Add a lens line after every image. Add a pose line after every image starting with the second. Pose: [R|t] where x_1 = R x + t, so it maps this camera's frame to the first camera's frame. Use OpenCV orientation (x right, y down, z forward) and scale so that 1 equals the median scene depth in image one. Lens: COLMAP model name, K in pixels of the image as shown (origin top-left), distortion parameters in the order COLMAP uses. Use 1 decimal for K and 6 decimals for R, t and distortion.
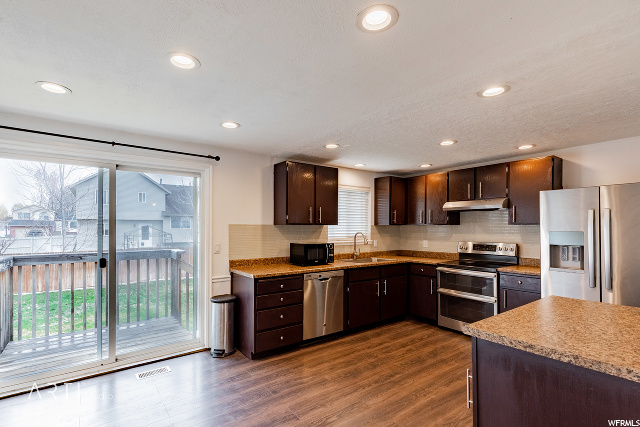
lens RADIAL K [[302.3, 0, 305.9], [0, 302.3, 226.1], [0, 0, 1]] dist [0.006408, -0.001606]
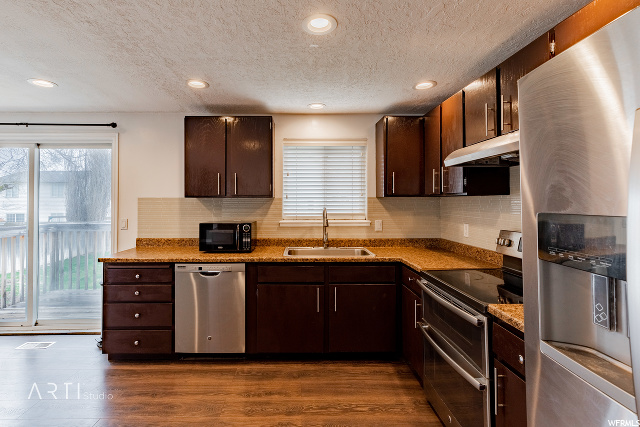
lens RADIAL K [[308.6, 0, 301.0], [0, 308.6, 197.1], [0, 0, 1]] dist [0.015005, -0.000380]
pose [[0.818993, -0.008857, -0.573734, 0.613279], [0.005489, 0.999956, -0.007602, 0.001813], [0.573777, 0.003077, 0.819006, 0.490133]]
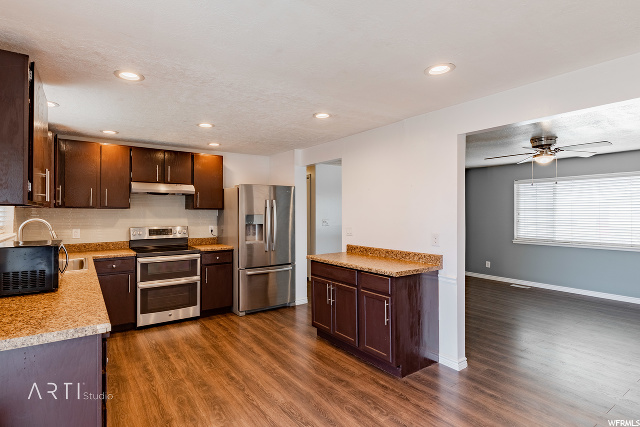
lens RADIAL K [[321.6, 0, 282.4], [0, 321.6, 210.8], [0, 0, 1]] dist [0.019288, -0.000910]
pose [[0.065214, 0.006459, 0.997850, -0.480394], [-0.005171, 0.999968, -0.006135, 0.005674], [-0.997858, -0.004760, 0.065245, 0.578720]]
